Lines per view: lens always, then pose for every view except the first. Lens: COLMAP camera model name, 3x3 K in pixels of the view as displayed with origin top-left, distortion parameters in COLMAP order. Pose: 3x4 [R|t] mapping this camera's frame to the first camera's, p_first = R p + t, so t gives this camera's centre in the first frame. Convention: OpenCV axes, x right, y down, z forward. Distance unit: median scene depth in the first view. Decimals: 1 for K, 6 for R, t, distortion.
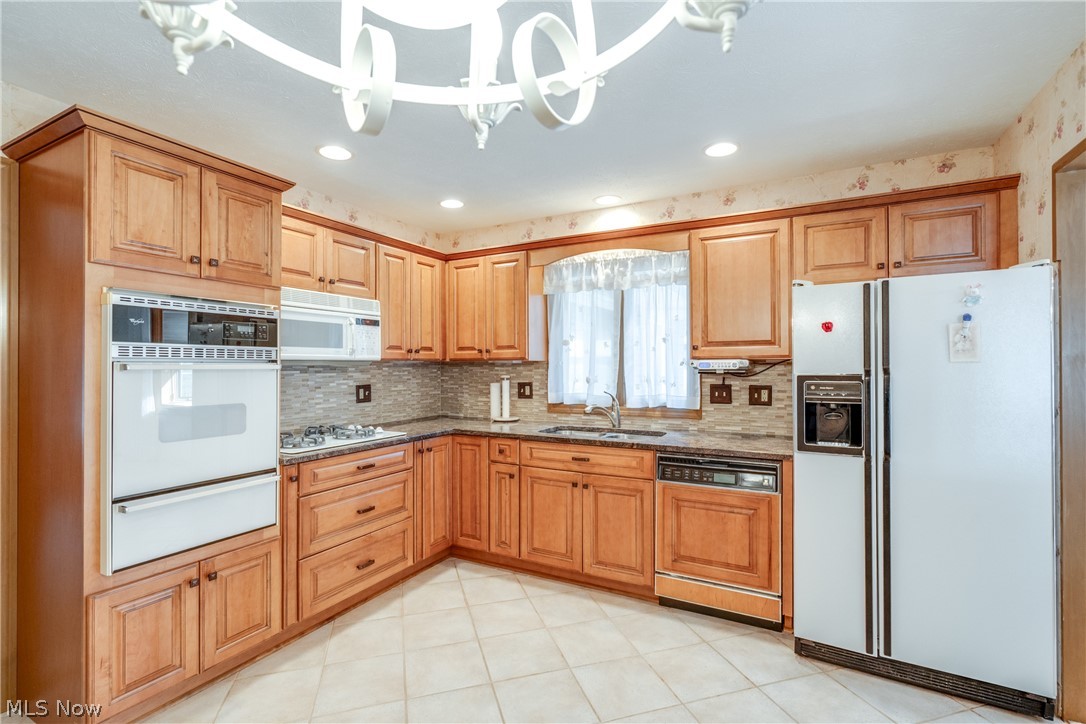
lens RADIAL K [[494.7, 0, 513.9], [0, 494.7, 363.6], [0, 0, 1]] dist [-0.002224, 0.000945]
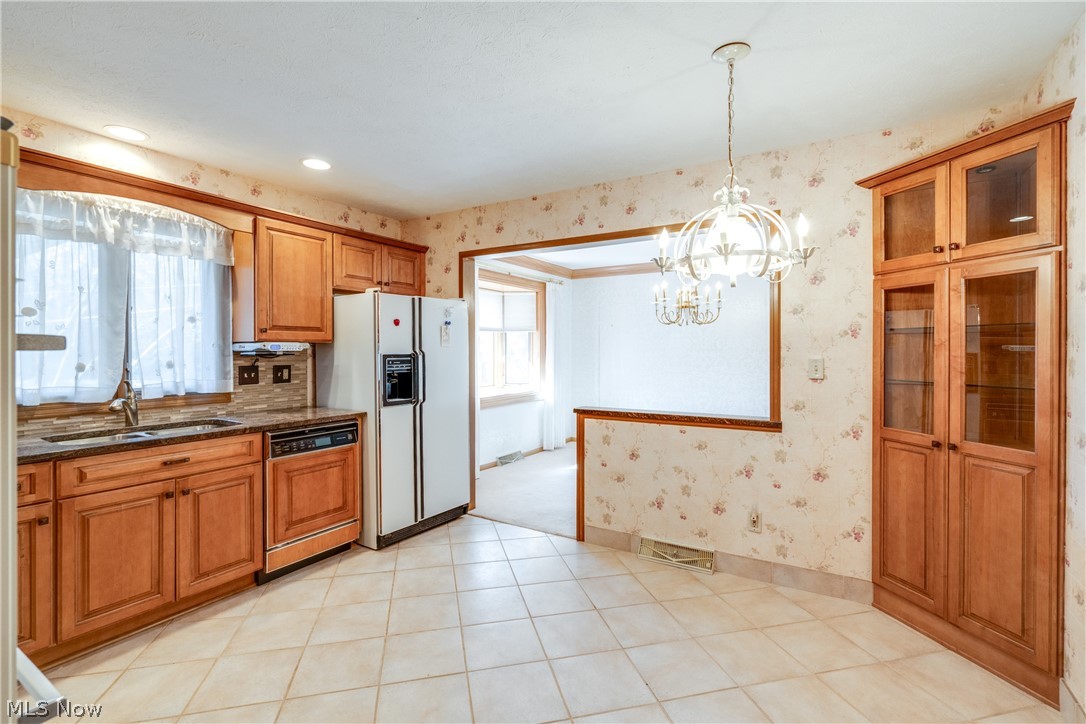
lens RADIAL K [[494.7, 0, 552.7], [0, 494.7, 358.0], [0, 0, 1]] dist [-0.002224, 0.000945]
pose [[0.027165, -0.012224, 0.999556, -0.680931], [-0.003672, 0.999917, 0.012328, 0.011496], [-0.999624, -0.004006, 0.027118, 0.375050]]
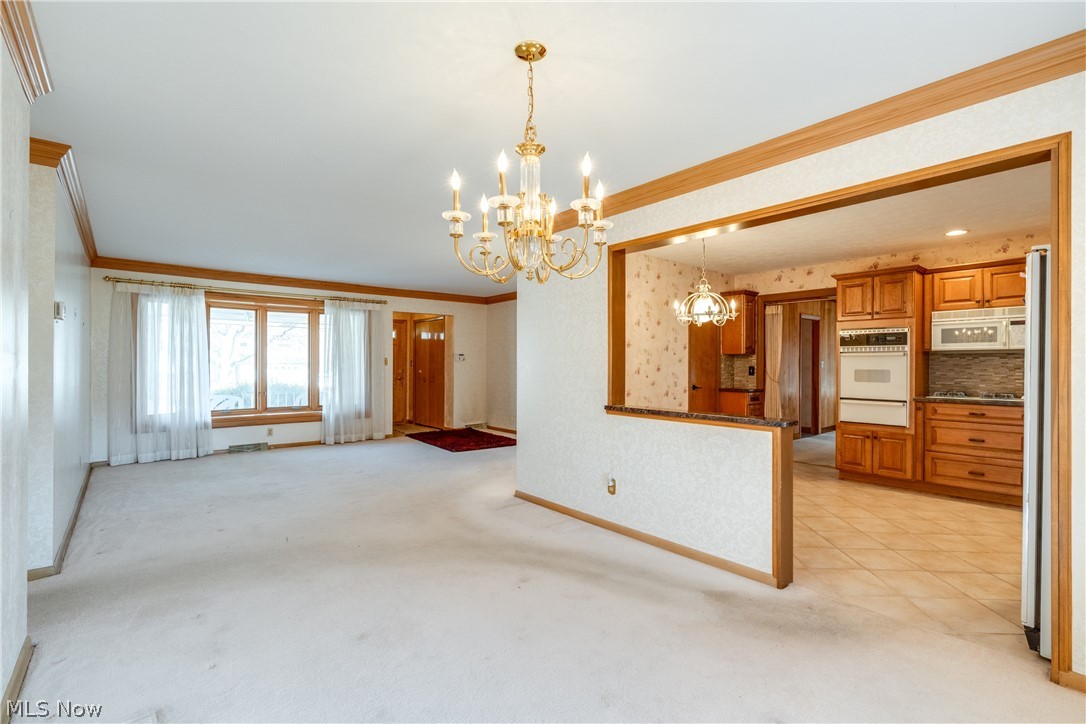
lens RADIAL K [[494.7, 0, 558.7], [0, 494.7, 362.8], [0, 0, 1]] dist [-0.002224, 0.000945]
pose [[-0.337379, -0.002576, -0.941365, 1.659485], [0.001970, 0.999992, -0.003442, 0.039081], [0.941367, -0.003016, -0.337371, 0.237894]]
